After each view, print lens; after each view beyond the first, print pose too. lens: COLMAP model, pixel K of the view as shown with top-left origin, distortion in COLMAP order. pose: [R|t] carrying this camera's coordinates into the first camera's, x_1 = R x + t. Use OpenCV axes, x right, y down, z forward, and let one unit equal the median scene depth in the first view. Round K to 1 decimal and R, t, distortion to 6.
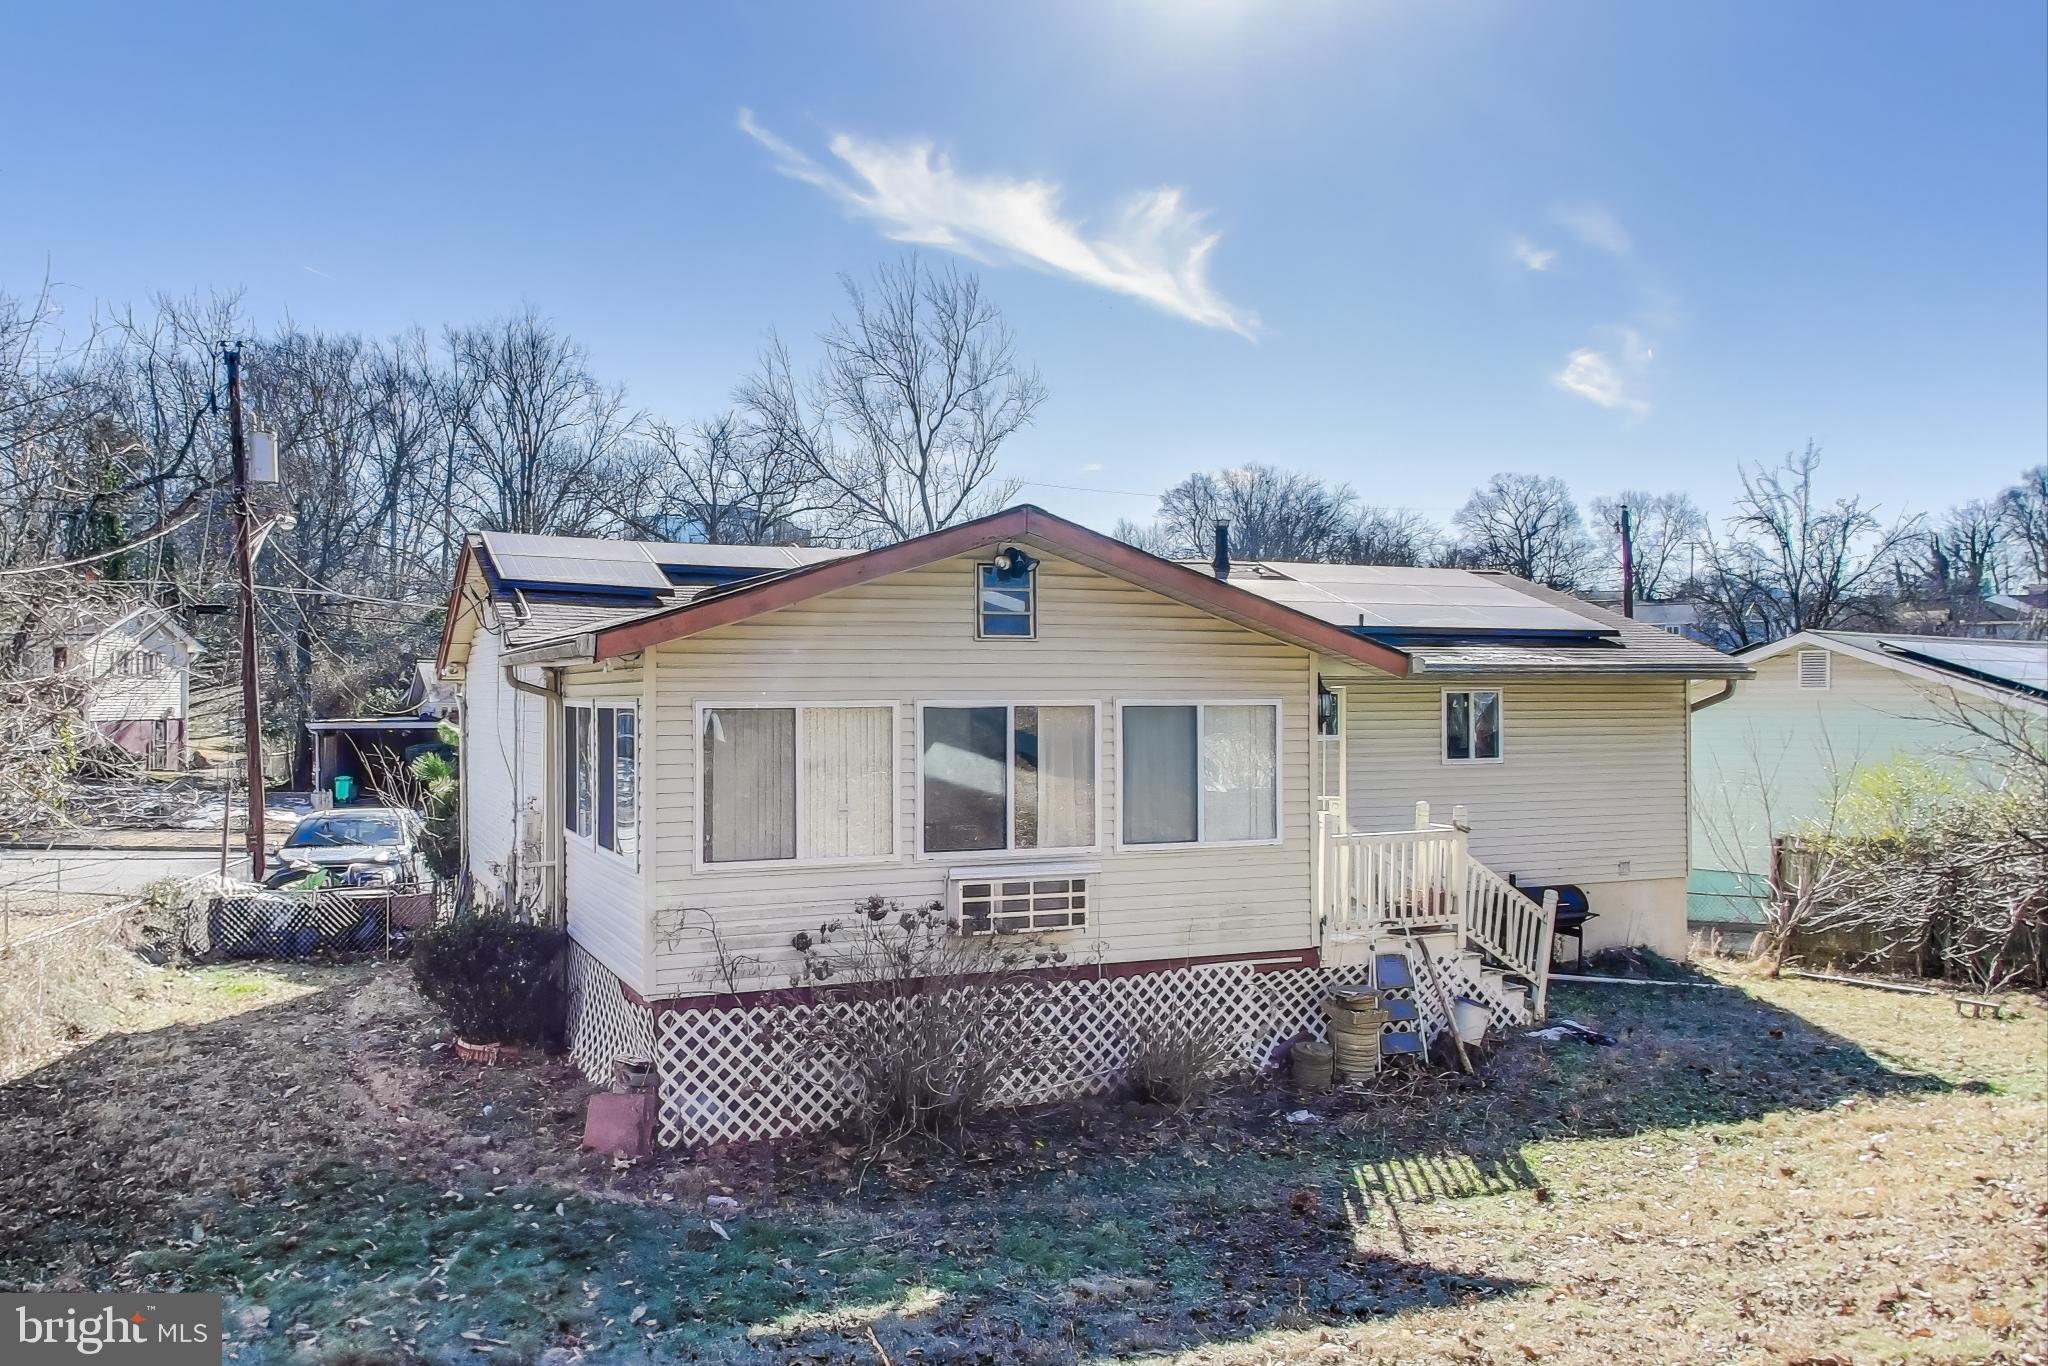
lens RADIAL K [[1572.4, 0, 1038.7], [0, 1572.4, 669.4], [0, 0, 1]] dist [-0.008967, -0.000798]
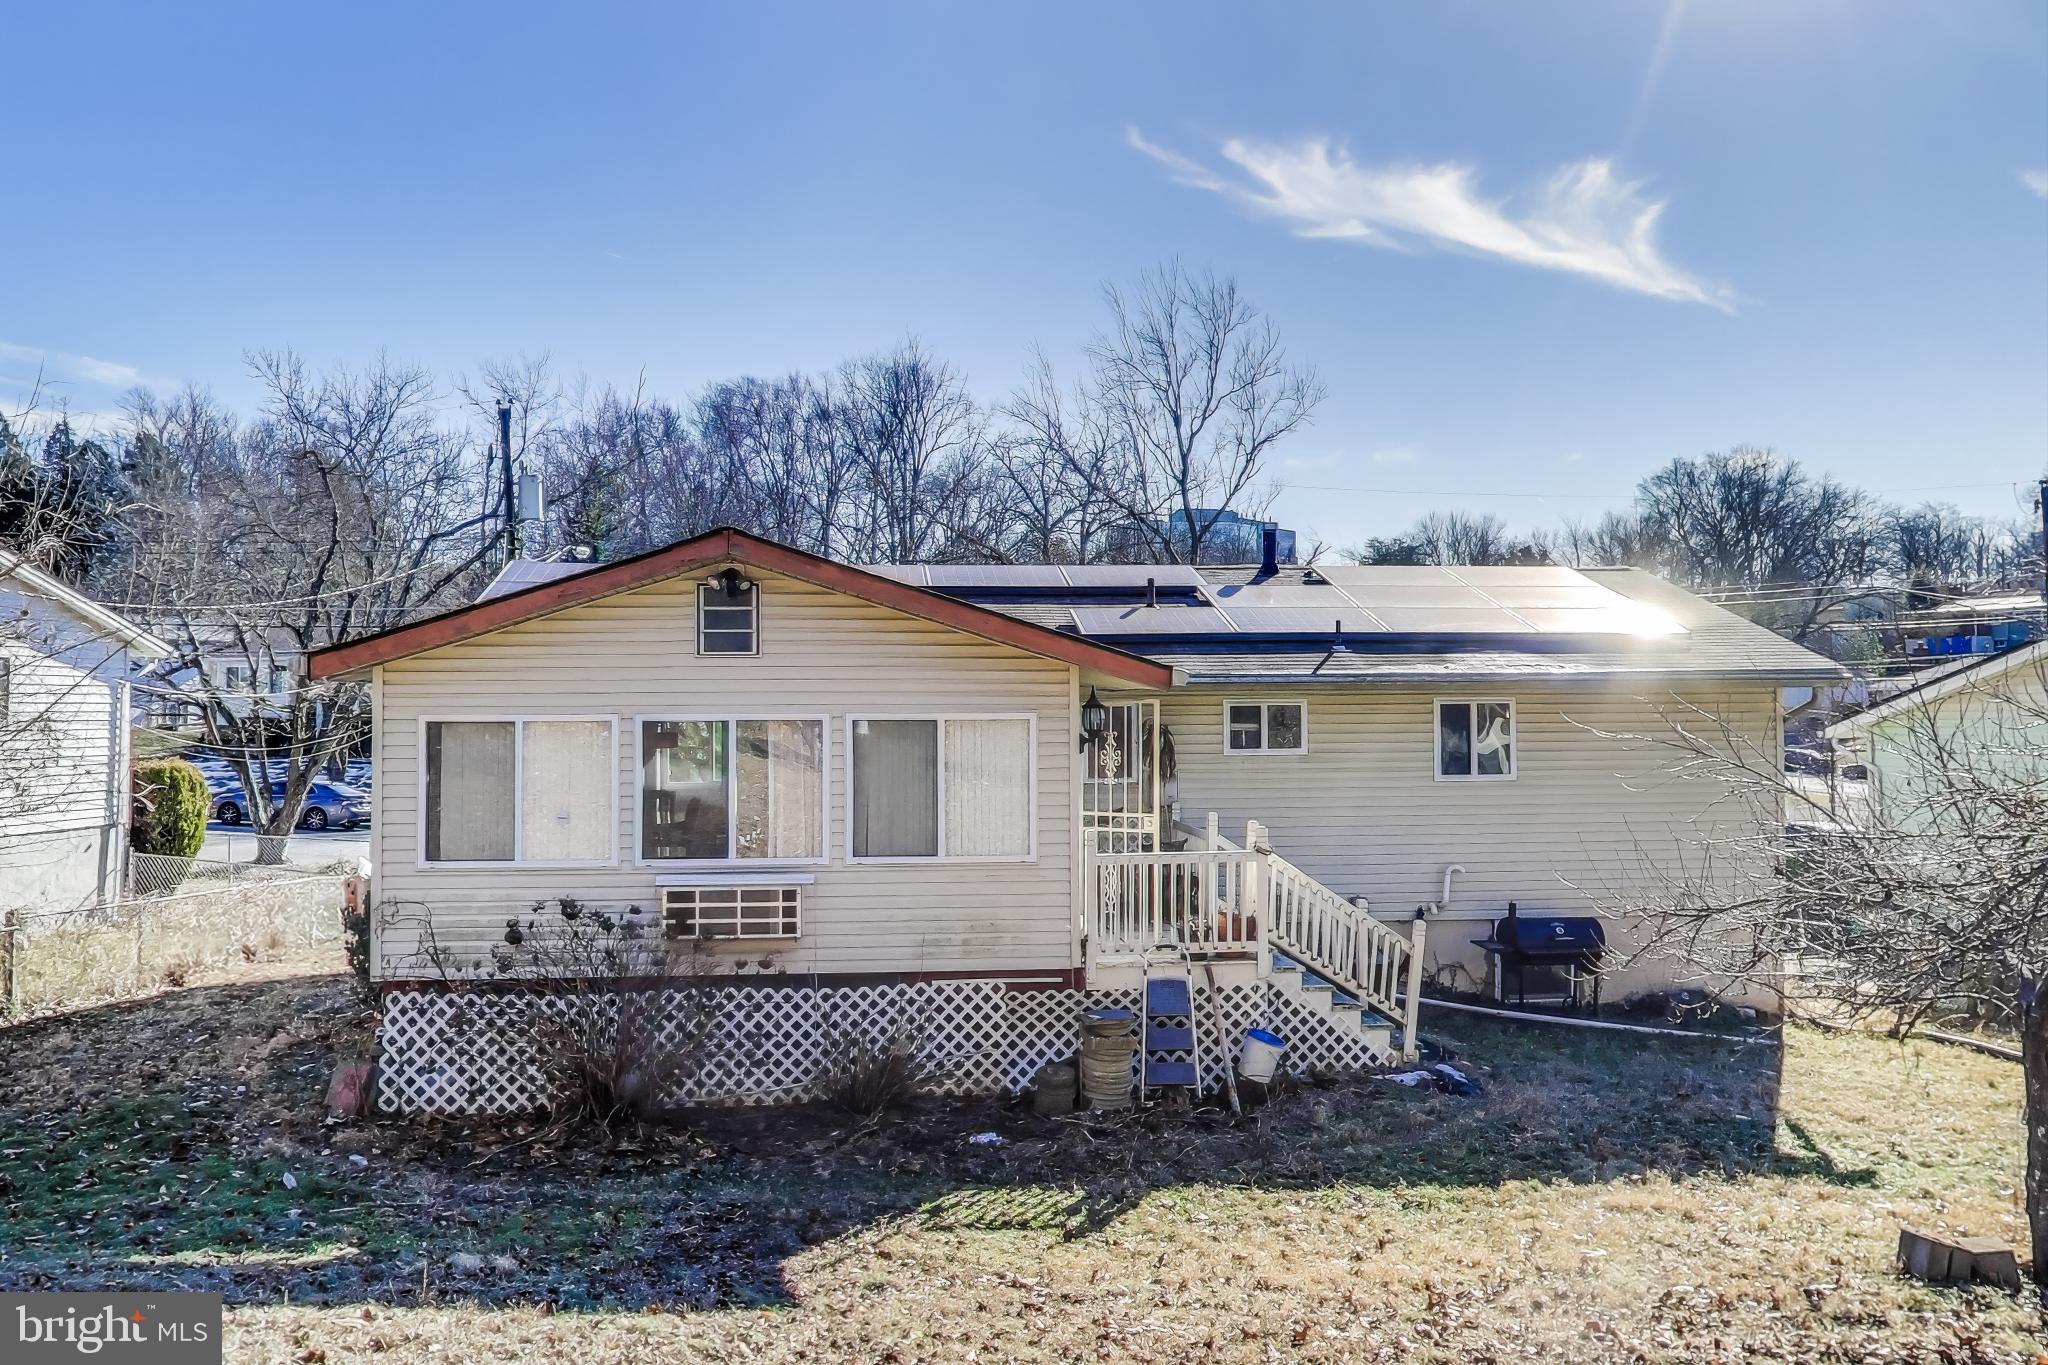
lens RADIAL K [[1572.4, 0, 1145.4], [0, 1572.4, 698.8], [0, 0, 1]] dist [-0.008967, -0.000798]
pose [[0.949883, 0.001795, -0.312602, 0.515902], [0.004297, 0.999814, 0.018799, -0.008571], [0.312578, -0.019200, 0.949698, 0.090094]]
